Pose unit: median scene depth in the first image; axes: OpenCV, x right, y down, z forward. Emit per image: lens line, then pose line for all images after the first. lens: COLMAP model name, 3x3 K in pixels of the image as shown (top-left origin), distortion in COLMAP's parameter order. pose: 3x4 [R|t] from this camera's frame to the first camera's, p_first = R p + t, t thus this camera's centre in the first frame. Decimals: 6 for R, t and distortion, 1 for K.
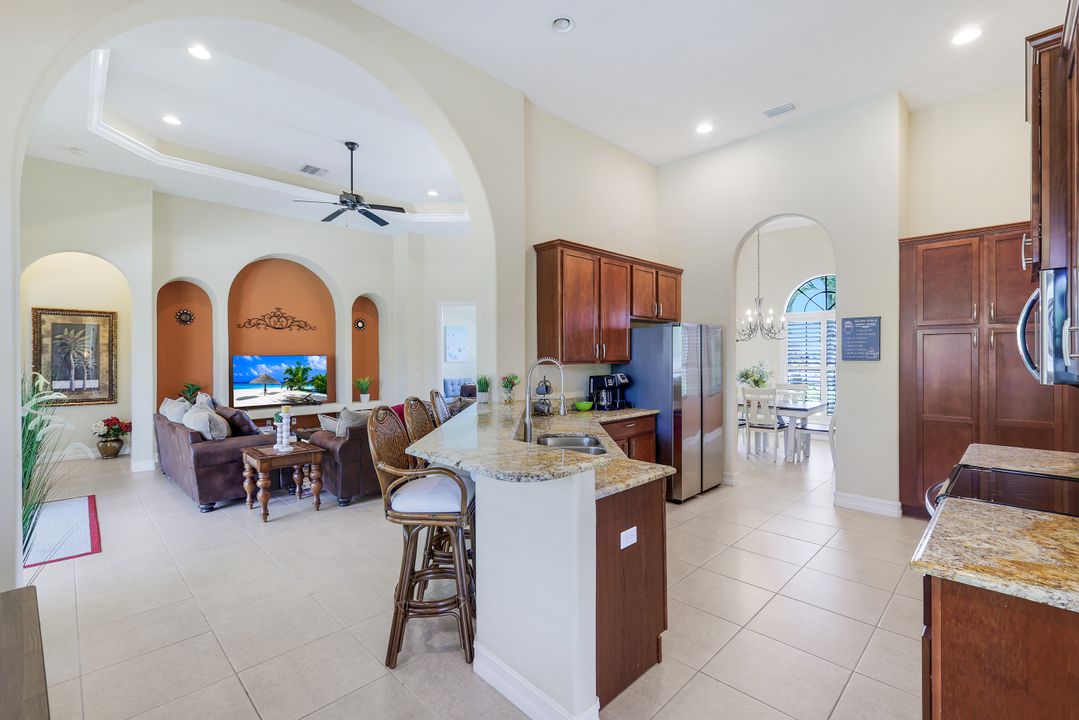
lens RADIAL K [[479.7, 0, 539.8], [0, 479.7, 357.6], [0, 0, 1]] dist [0.002119, -0.000140]
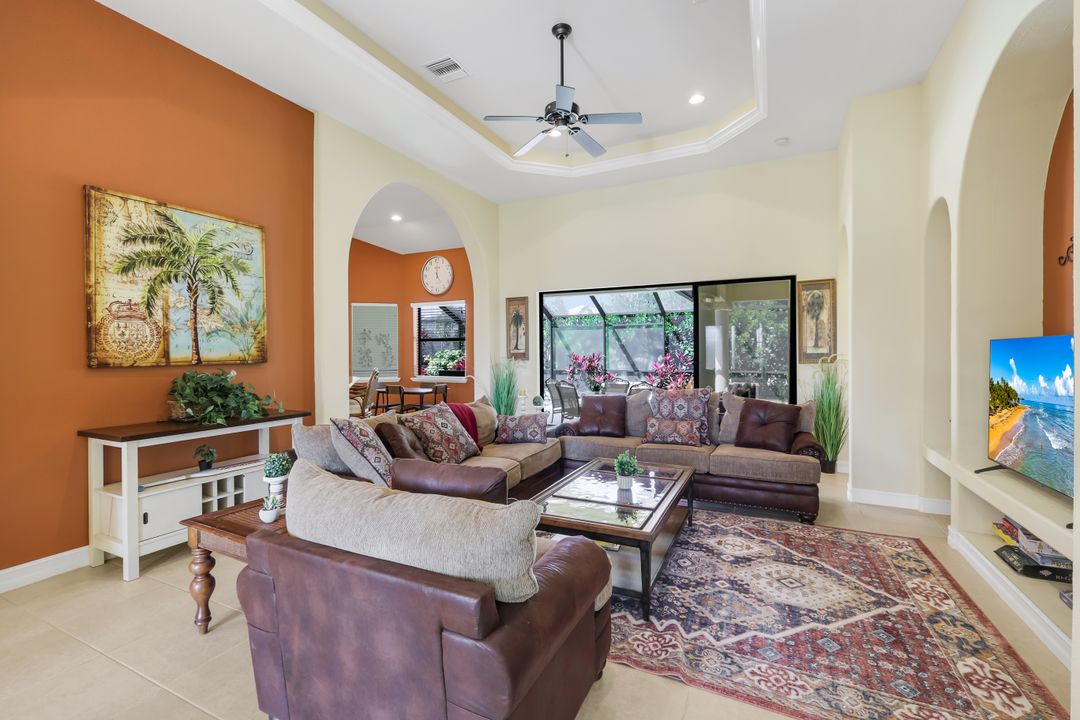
lens RADIAL K [[477.8, 0, 537.8], [0, 477.8, 353.5], [0, 0, 1]] dist [0.005905, 0.000372]
pose [[-0.947108, 0.008690, -0.320797, -0.147001], [0.007304, 0.999958, 0.005522, 0.005663], [0.320832, 0.002887, -0.947132, 1.712559]]
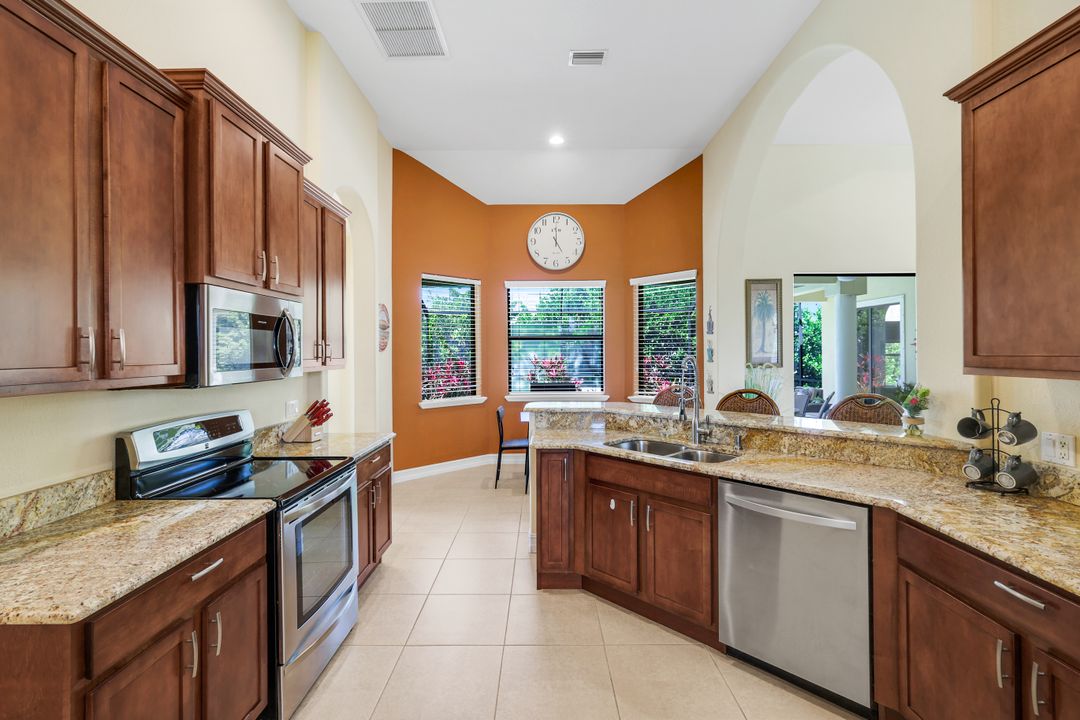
lens RADIAL K [[481.0, 0, 538.5], [0, 481.0, 350.1], [0, 0, 1]] dist [0.002767, 0.000654]
pose [[-0.710013, 0.005100, -0.704170, 0.474341], [0.007372, 0.999973, -0.000191, -0.006705], [0.704150, -0.005327, -0.710031, 0.784574]]
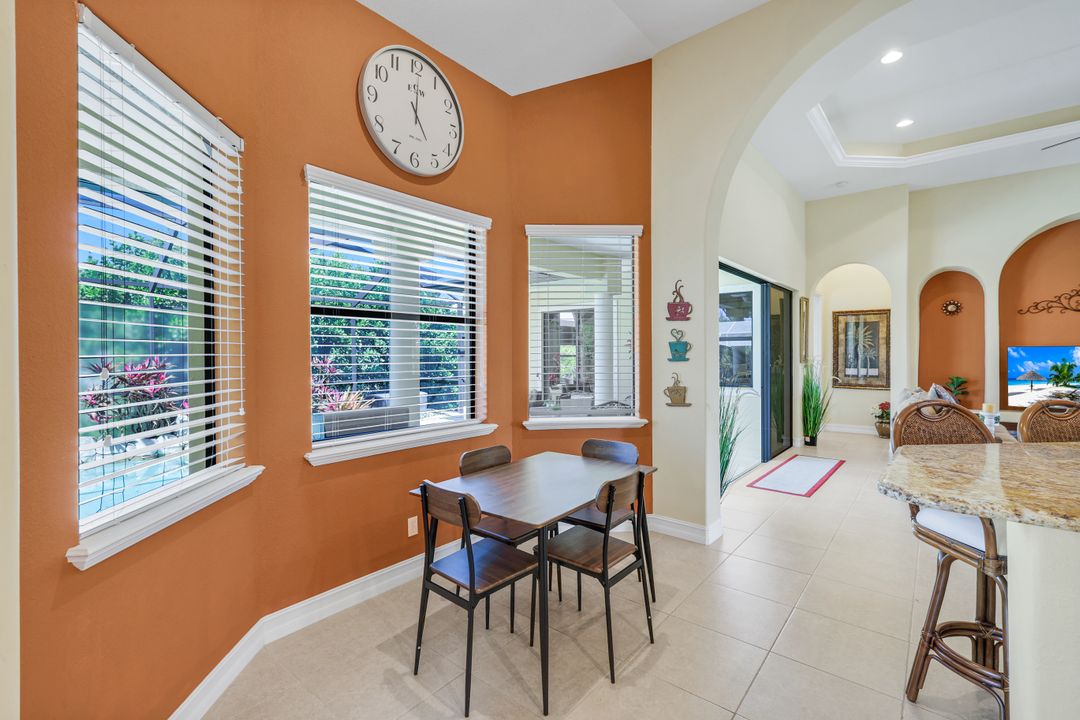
lens RADIAL K [[474.7, 0, 537.7], [0, 474.7, 354.7], [0, 0, 1]] dist [0.000174, 0.000205]
pose [[0.087268, 0.004877, -0.996173, 0.192763], [0.001906, 0.999985, 0.005063, 0.006149], [0.996183, -0.002340, 0.087257, 0.101809]]
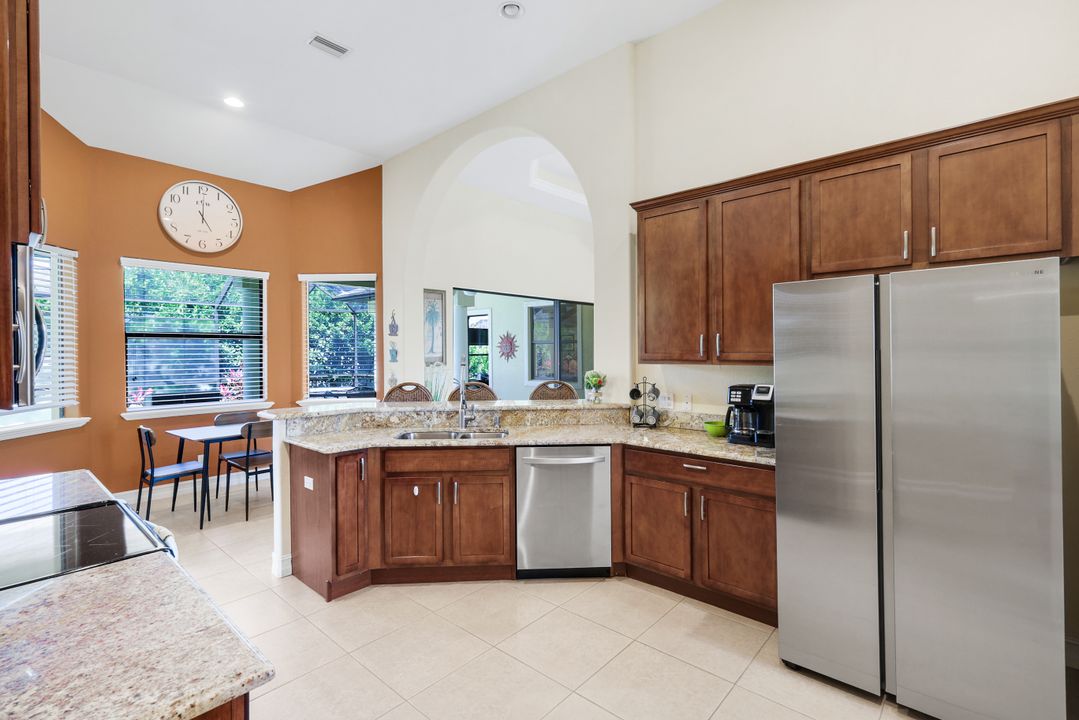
lens RADIAL K [[497.3, 0, 539.3], [0, 497.3, 352.3], [0, 0, 1]] dist [0.005403, 0.000346]
pose [[0.058232, 0.006728, -0.998280, 0.637467], [0.005856, 0.999958, 0.007081, -0.007266], [0.998286, -0.006258, 0.058191, 0.596658]]
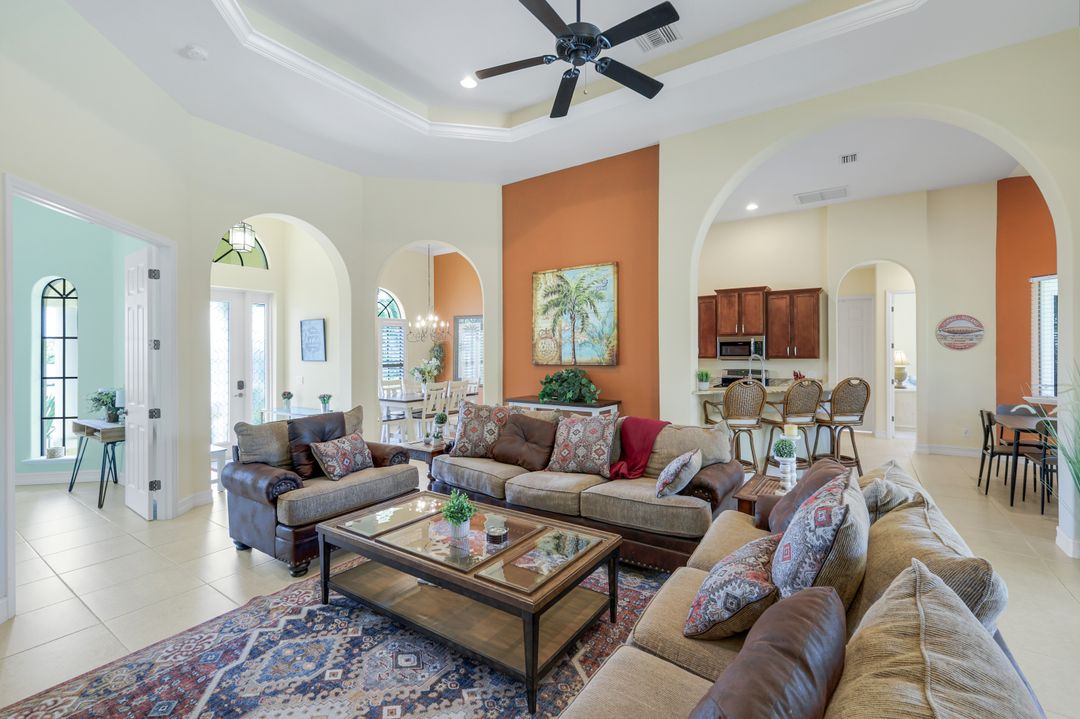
lens RADIAL K [[469.5, 0, 537.5], [0, 469.5, 352.8], [0, 0, 1]] dist [0.004139, 0.000539]
pose [[-0.179630, 0.004055, 0.983726, -0.913550], [0.005458, 0.999980, -0.003125, -0.002500], [-0.983719, 0.004808, -0.179648, 1.188818]]
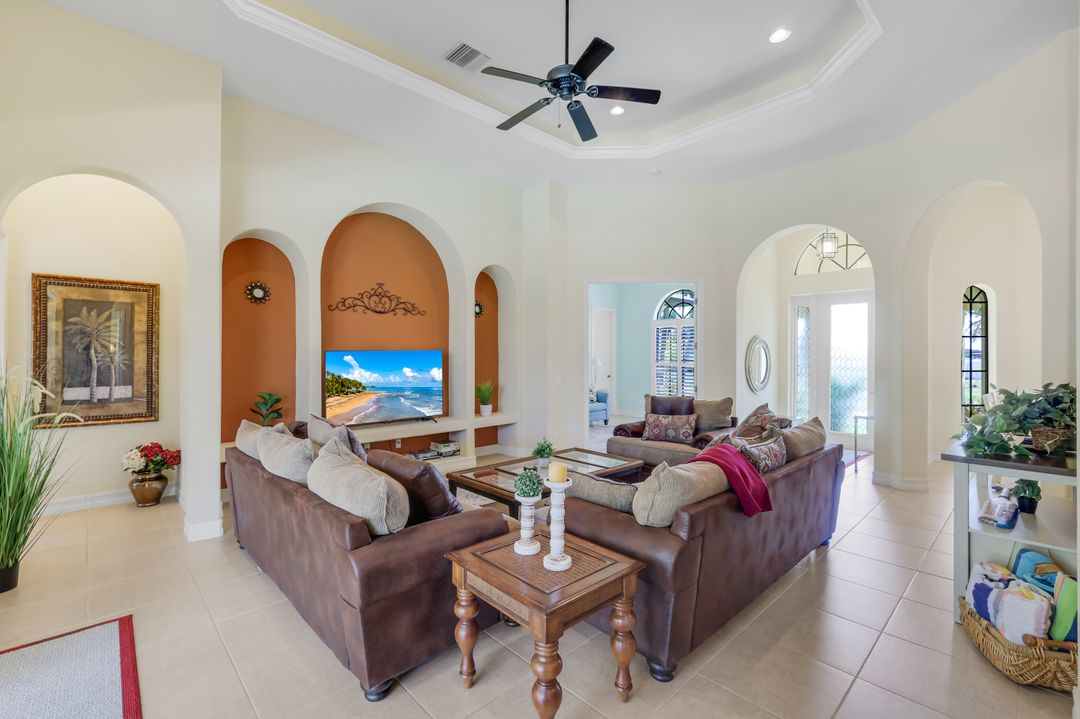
lens RADIAL K [[474.7, 0, 537.7], [0, 474.7, 354.2], [0, 0, 1]] dist [0.000174, 0.000205]
pose [[0.999690, 0.005128, -0.024384, -0.433796], [-0.005141, 0.999987, -0.000453, -0.000033], [0.024381, 0.000579, 0.999703, 0.453448]]
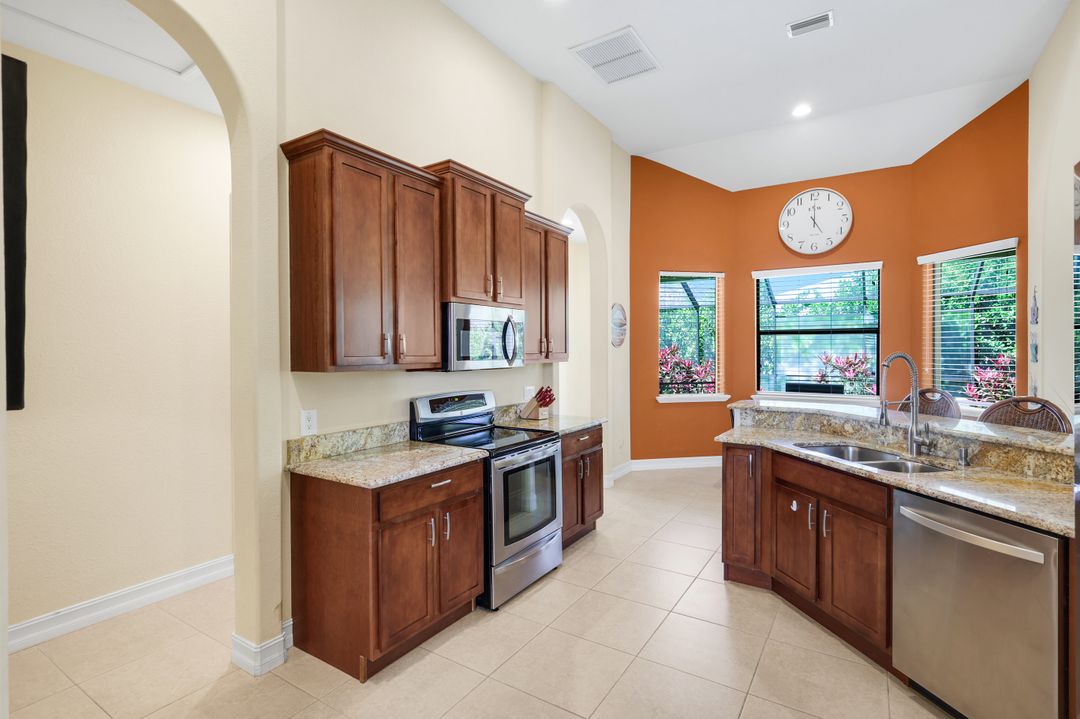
lens RADIAL K [[516.3, 0, 541.0], [0, 516.3, 353.3], [0, 0, 1]] dist [0.002964, 0.000565]
pose [[-0.975948, 0.009010, -0.217815, 0.429742], [0.006877, 0.999921, 0.010546, -0.006348], [0.217893, 0.008794, -0.975933, 0.928461]]
